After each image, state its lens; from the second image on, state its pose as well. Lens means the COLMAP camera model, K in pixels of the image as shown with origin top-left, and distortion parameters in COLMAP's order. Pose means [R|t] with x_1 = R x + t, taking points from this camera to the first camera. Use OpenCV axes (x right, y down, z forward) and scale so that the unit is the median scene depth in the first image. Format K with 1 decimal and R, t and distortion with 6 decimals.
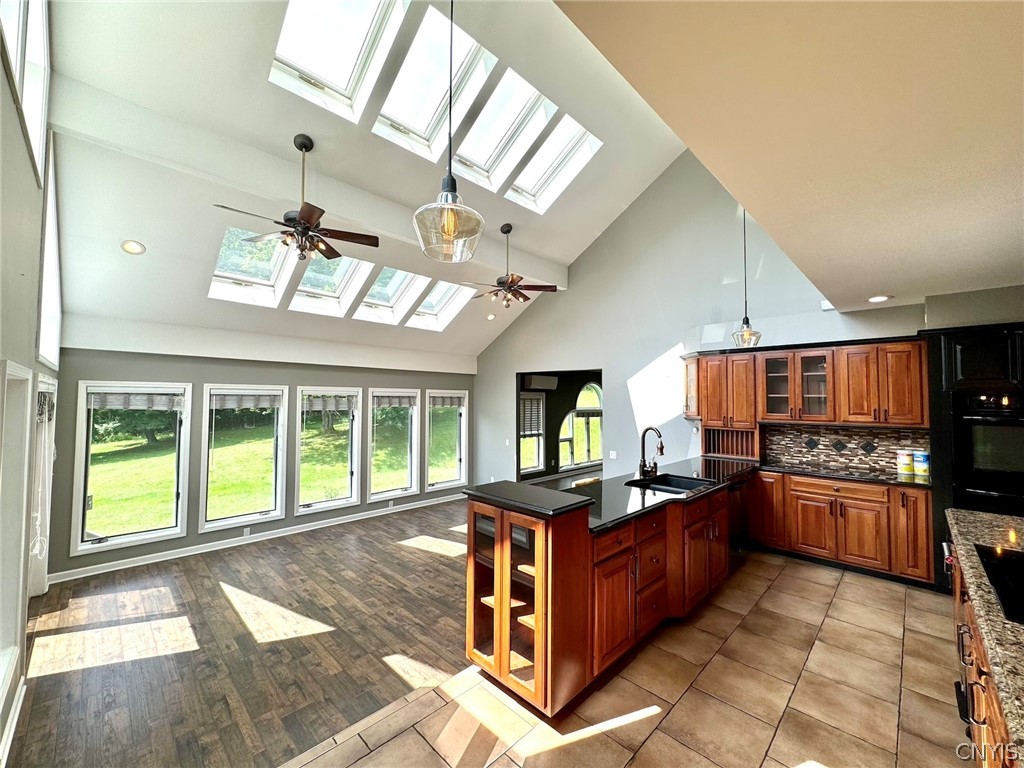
lens RADIAL K [[406.1, 0, 509.6], [0, 406.1, 384.1], [0, 0, 1]] dist [0.001479, -0.000053]
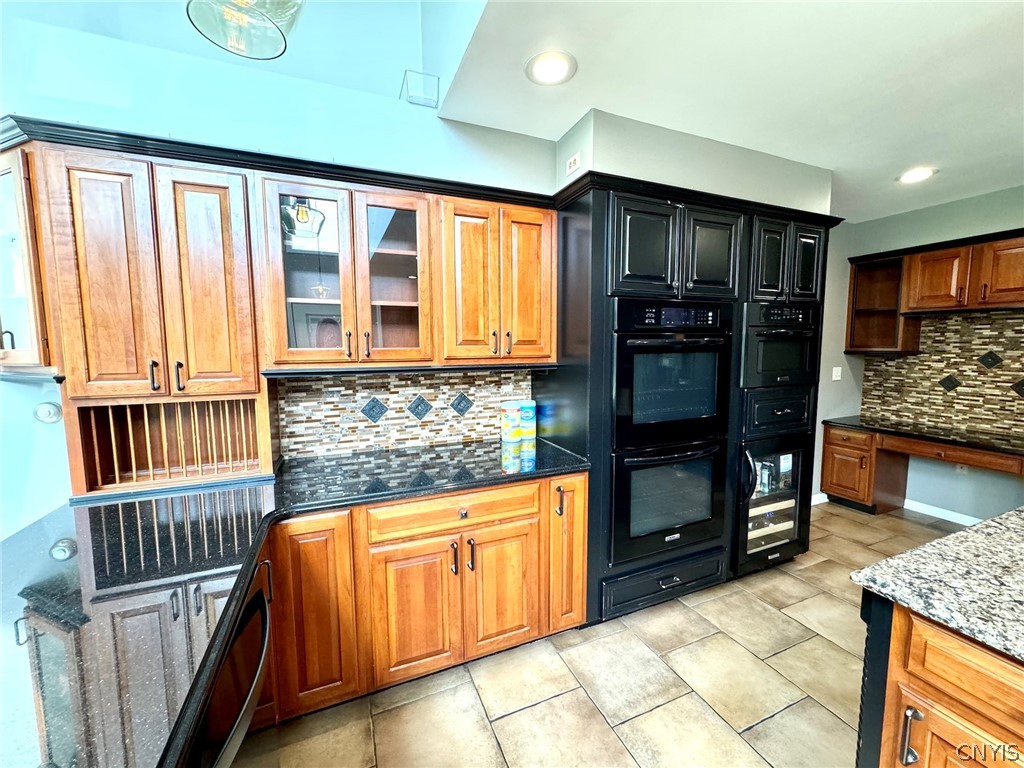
lens RADIAL K [[406.1, 0, 508.6], [0, 406.1, 381.9], [0, 0, 1]] dist [0.001479, -0.000053]
pose [[0.371045, -0.098548, 0.923371, 0.383674], [-0.025658, 0.992885, 0.116277, 0.057681], [-0.928260, -0.066836, 0.365876, 0.714709]]
